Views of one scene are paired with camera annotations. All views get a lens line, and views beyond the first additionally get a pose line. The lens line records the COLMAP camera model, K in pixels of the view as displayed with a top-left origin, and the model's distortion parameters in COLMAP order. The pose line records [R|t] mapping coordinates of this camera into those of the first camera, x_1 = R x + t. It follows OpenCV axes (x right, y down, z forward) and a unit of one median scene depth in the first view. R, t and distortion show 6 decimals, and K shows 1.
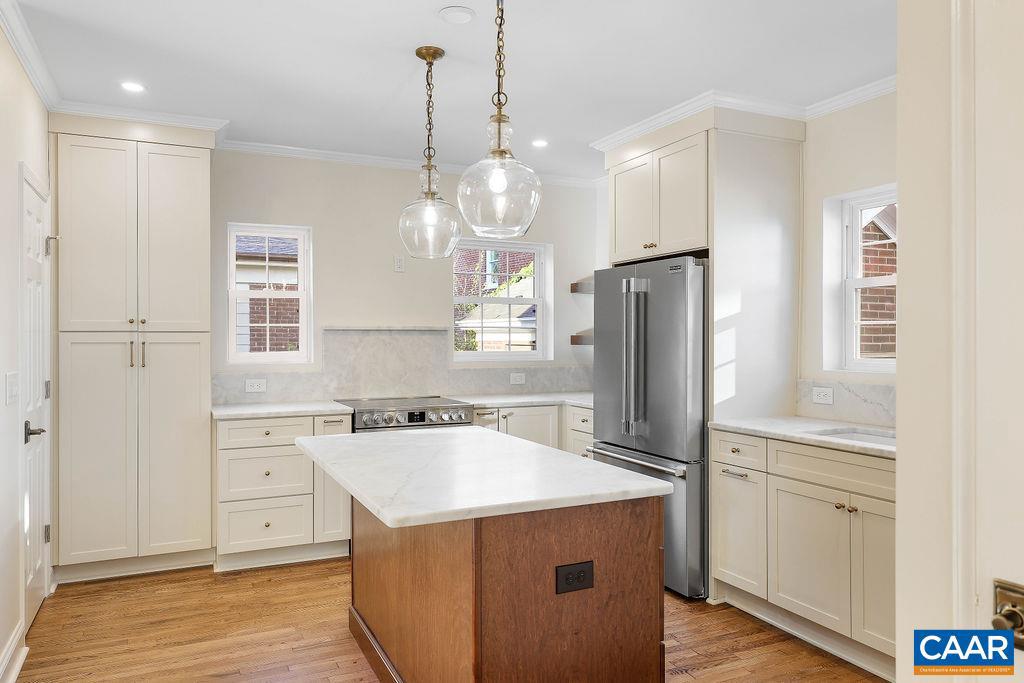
lens RADIAL K [[725.4, 0, 512.2], [0, 725.4, 344.2], [0, 0, 1]] dist [-0.002591, 0.008578]
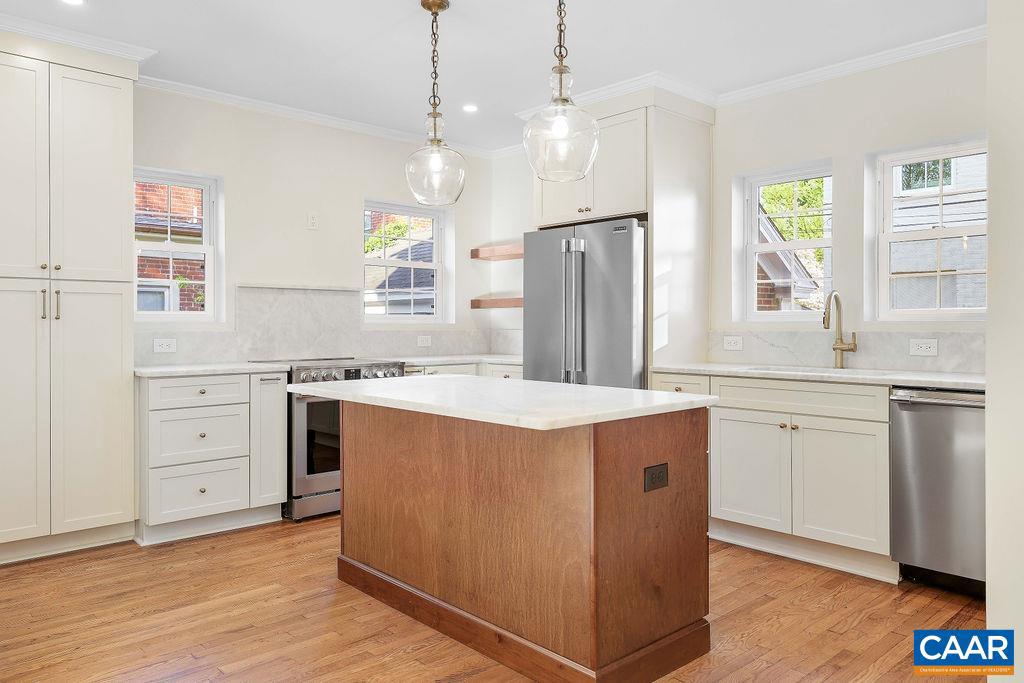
lens RADIAL K [[725.4, 0, 516.8], [0, 725.4, 333.0], [0, 0, 1]] dist [-0.002591, 0.008578]
pose [[0.953509, -0.003403, 0.301346, -0.247672], [0.003062, 0.999994, 0.001605, 0.049530], [-0.301350, -0.000608, 0.953513, -0.009809]]
